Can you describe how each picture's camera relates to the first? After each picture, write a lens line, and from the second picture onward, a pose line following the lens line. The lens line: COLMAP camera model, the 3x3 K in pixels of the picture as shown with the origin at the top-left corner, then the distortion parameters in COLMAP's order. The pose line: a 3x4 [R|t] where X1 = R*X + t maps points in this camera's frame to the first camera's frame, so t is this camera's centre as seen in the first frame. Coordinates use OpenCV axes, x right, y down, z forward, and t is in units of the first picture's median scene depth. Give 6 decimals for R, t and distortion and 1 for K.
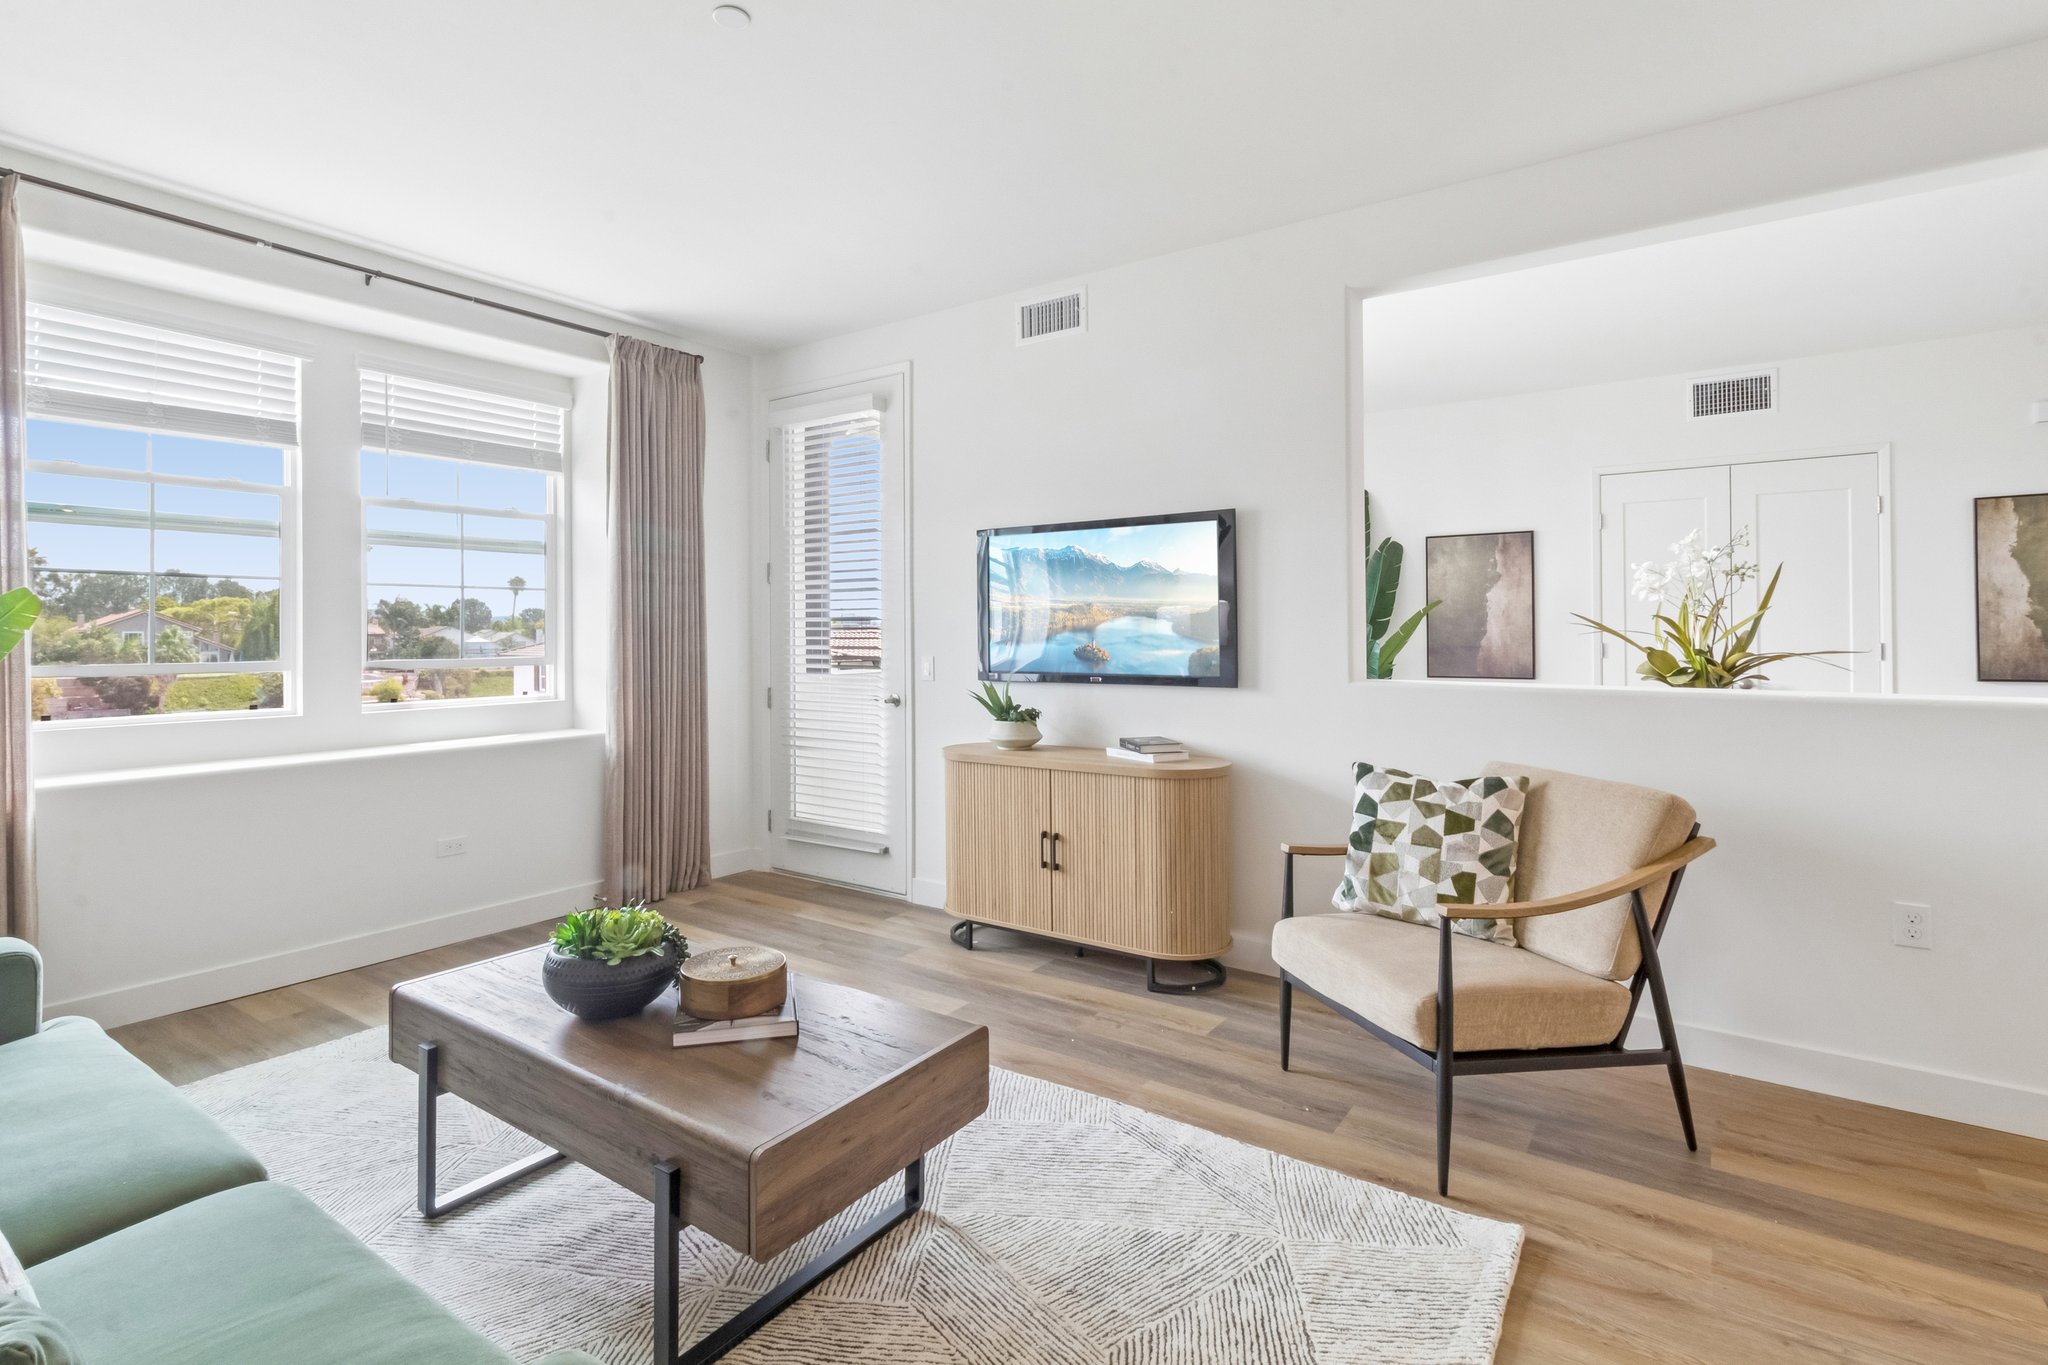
lens RADIAL K [[984.2, 0, 1043.5], [0, 984.2, 618.1], [0, 0, 1]] dist [-0.000498, 0.000654]
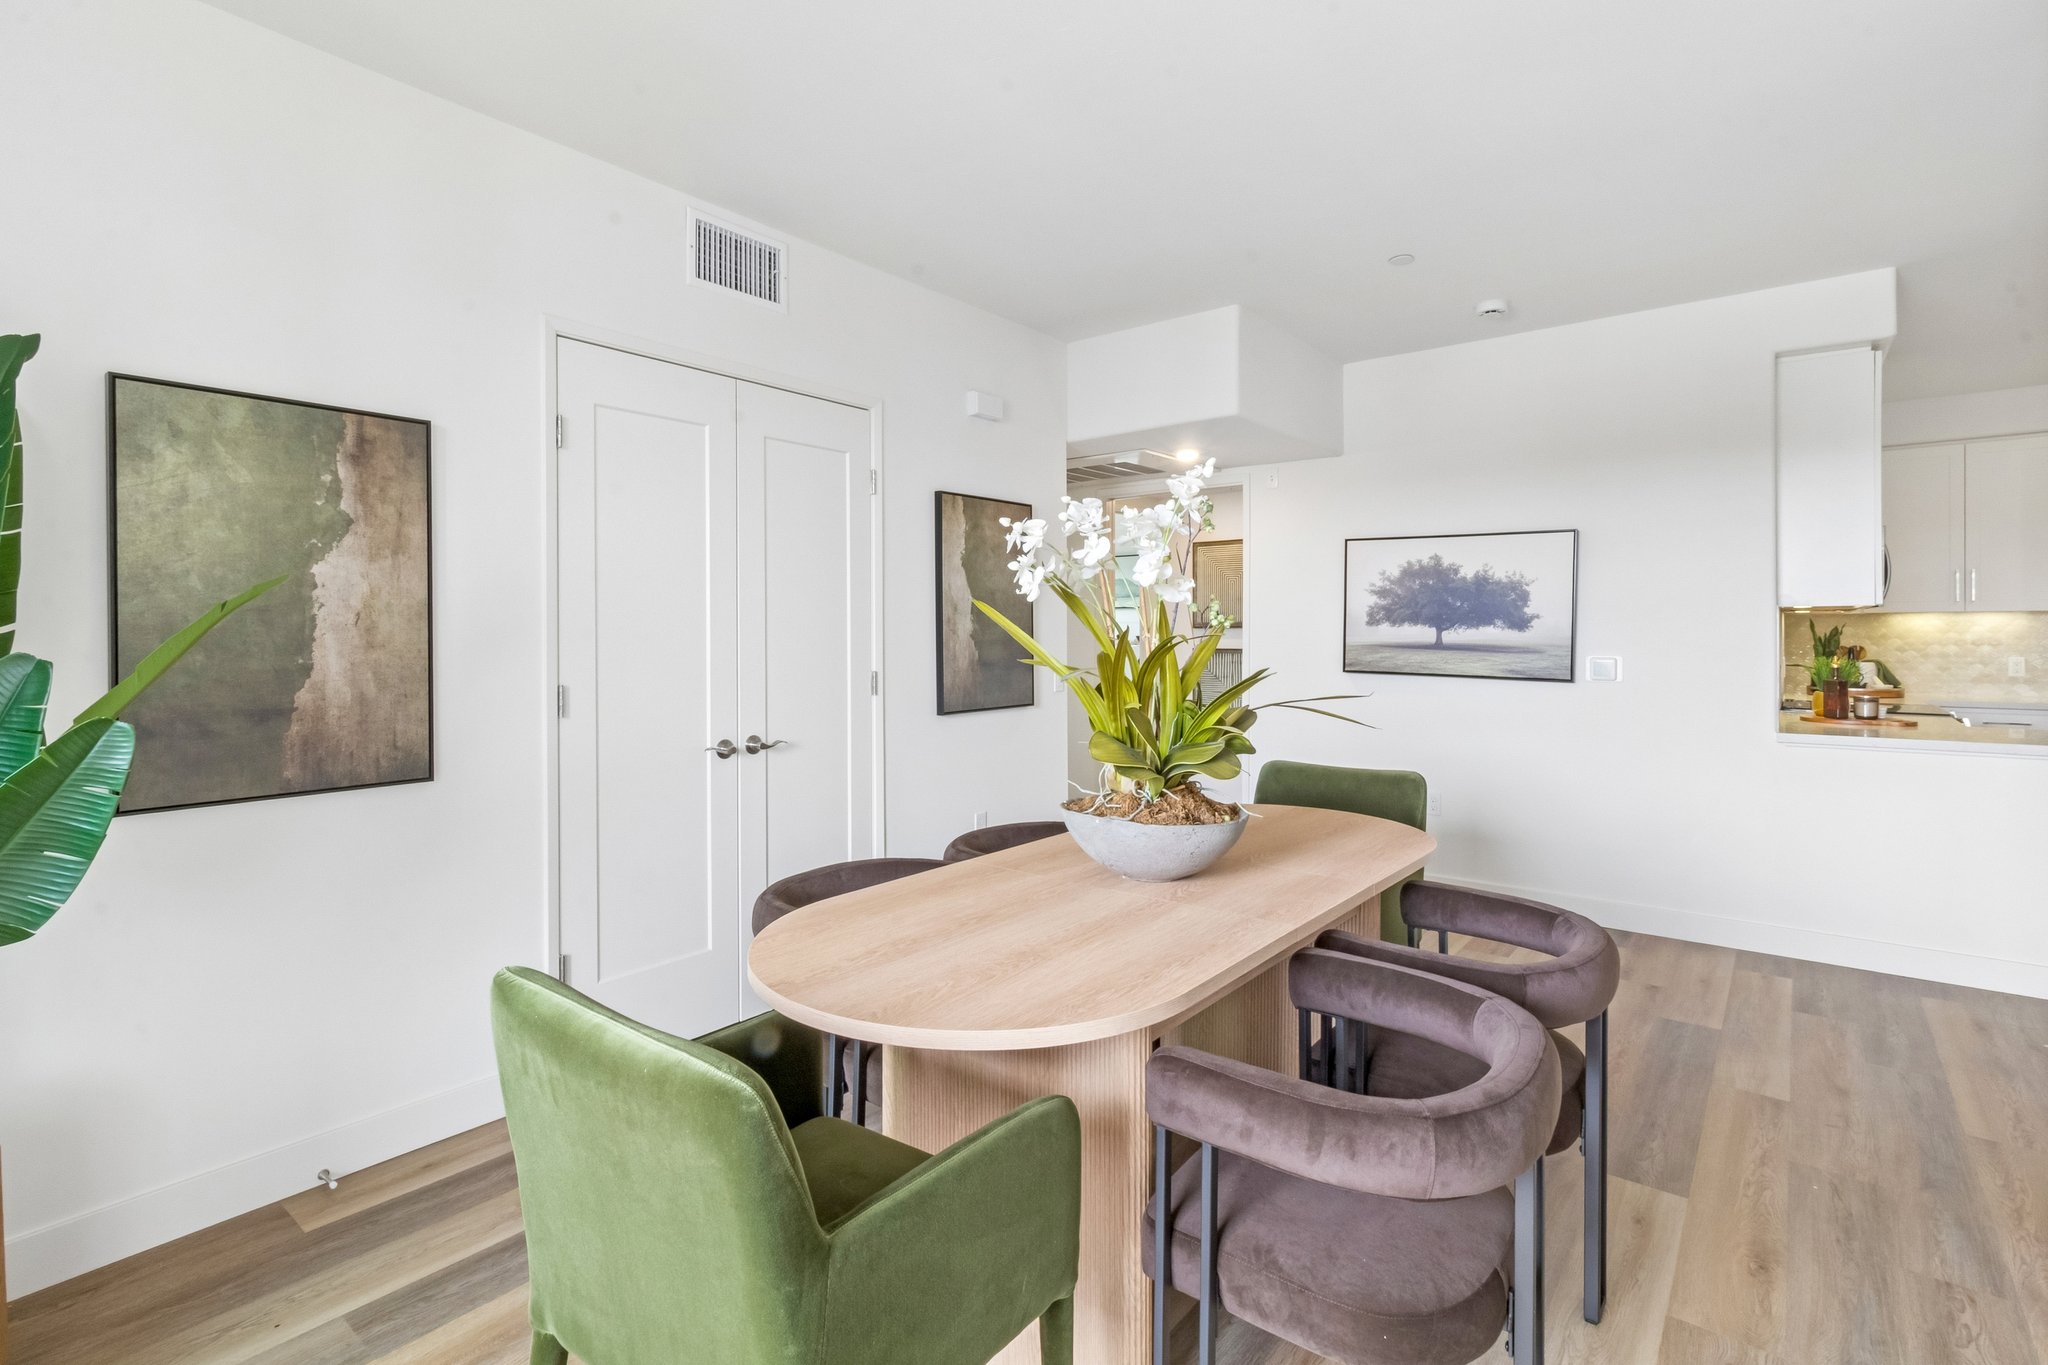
lens RADIAL K [[984.2, 0, 945.7], [0, 984.2, 639.1], [0, 0, 1]] dist [-0.000498, 0.000654]
pose [[0.099852, -0.000425, 0.995002, 0.133126], [-0.010056, 0.999948, 0.001436, 0.000047], [-0.994951, -0.010149, 0.099843, 0.934110]]
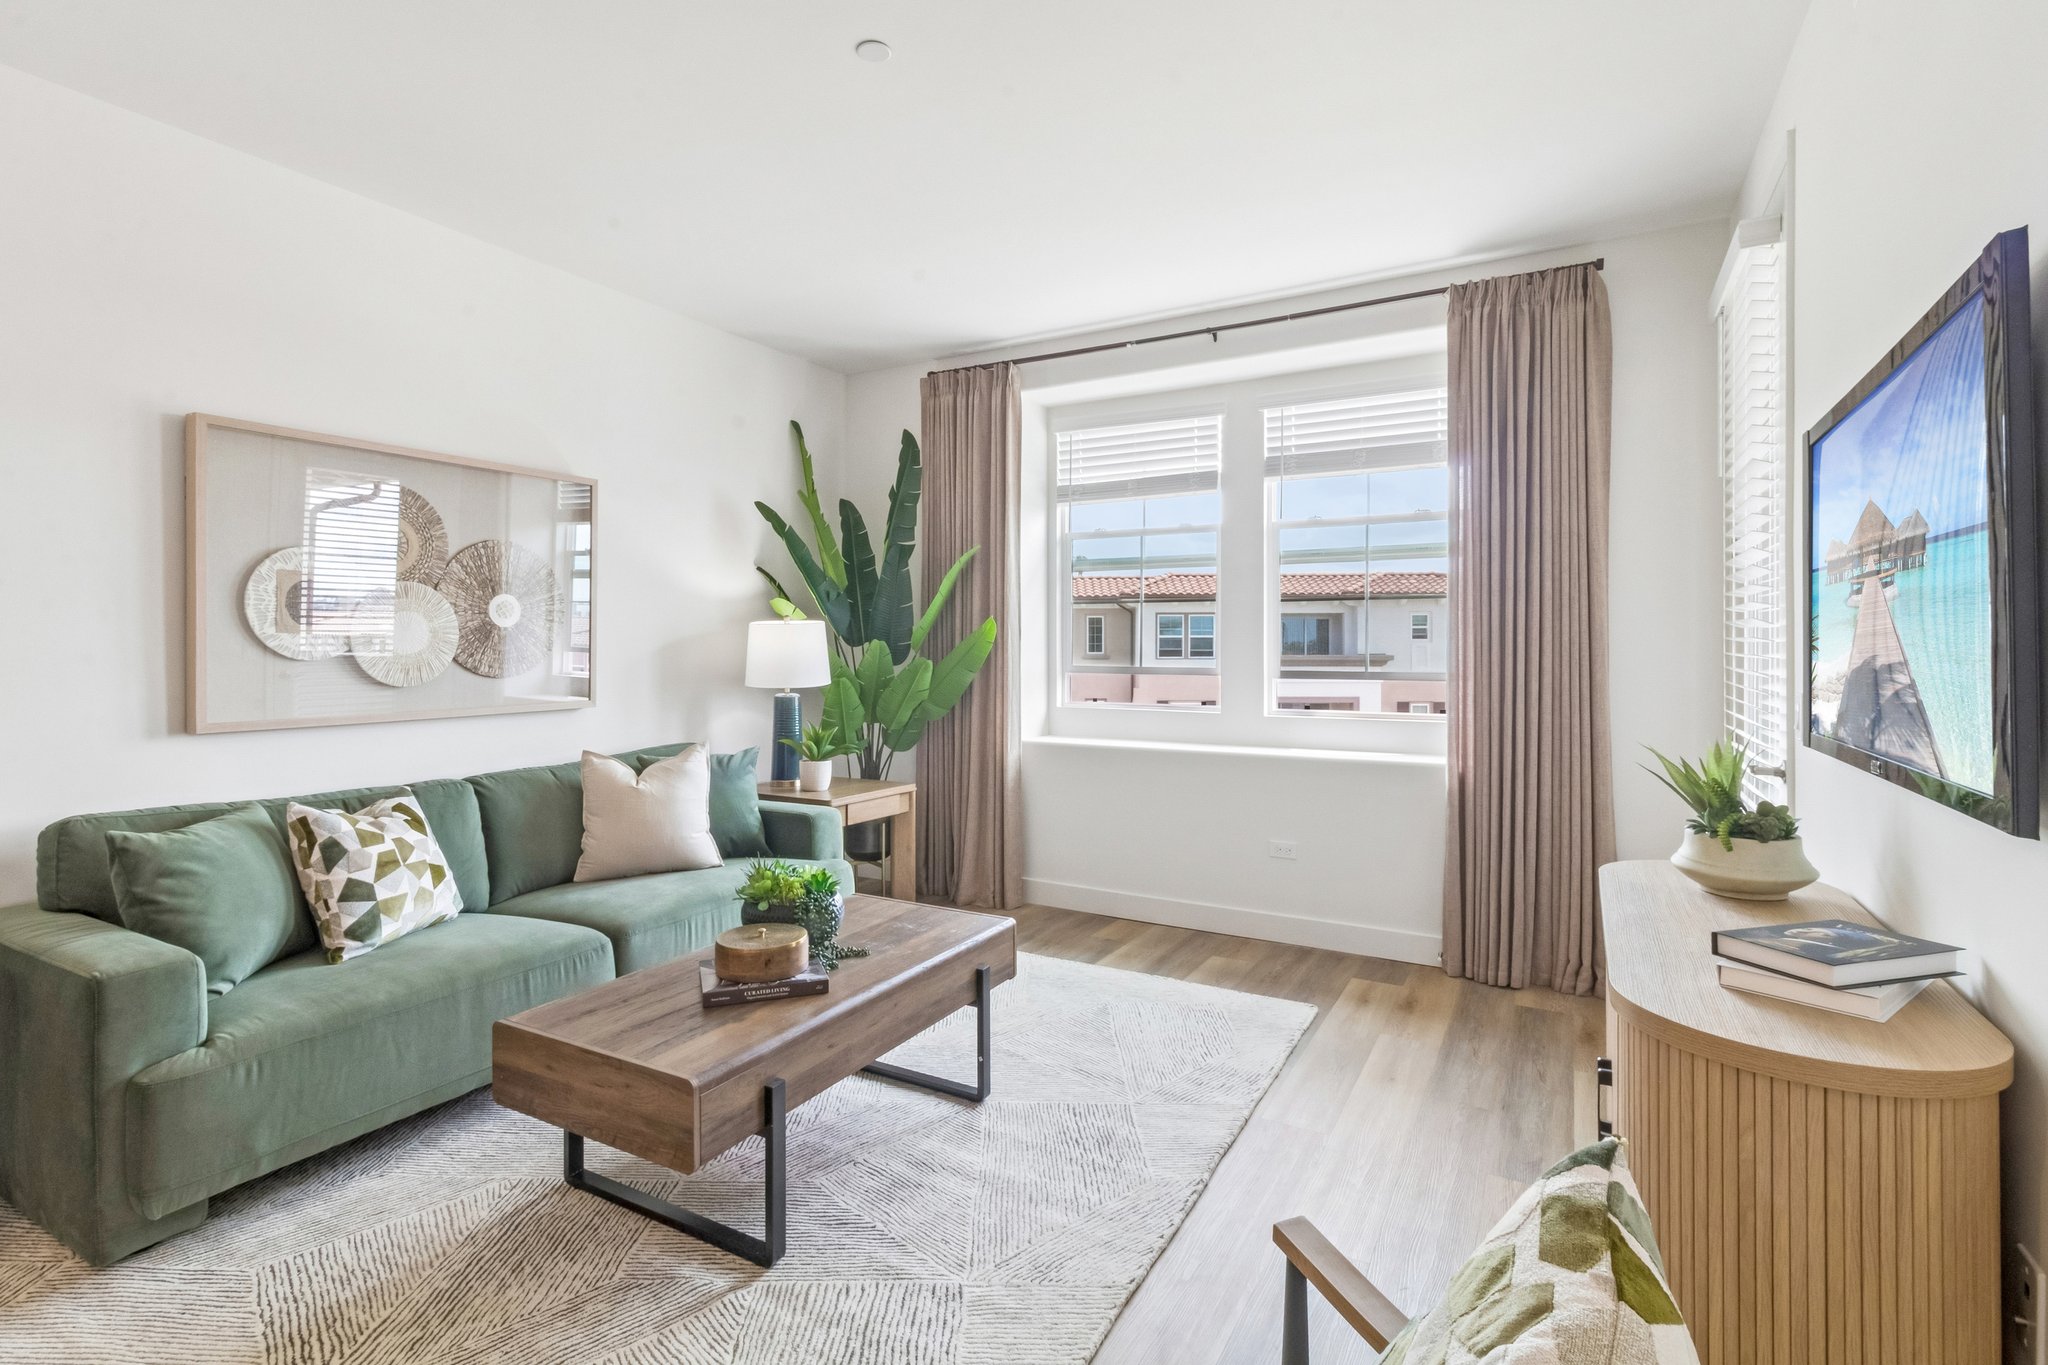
lens RADIAL K [[984.2, 0, 952.8], [0, 984.2, 648.8], [0, 0, 1]] dist [-0.000498, 0.000654]
pose [[0.042938, 0.006247, -0.999058, 0.350667], [0.011399, 0.999912, 0.006742, 0.006638], [0.999013, -0.011677, 0.042863, 0.500148]]
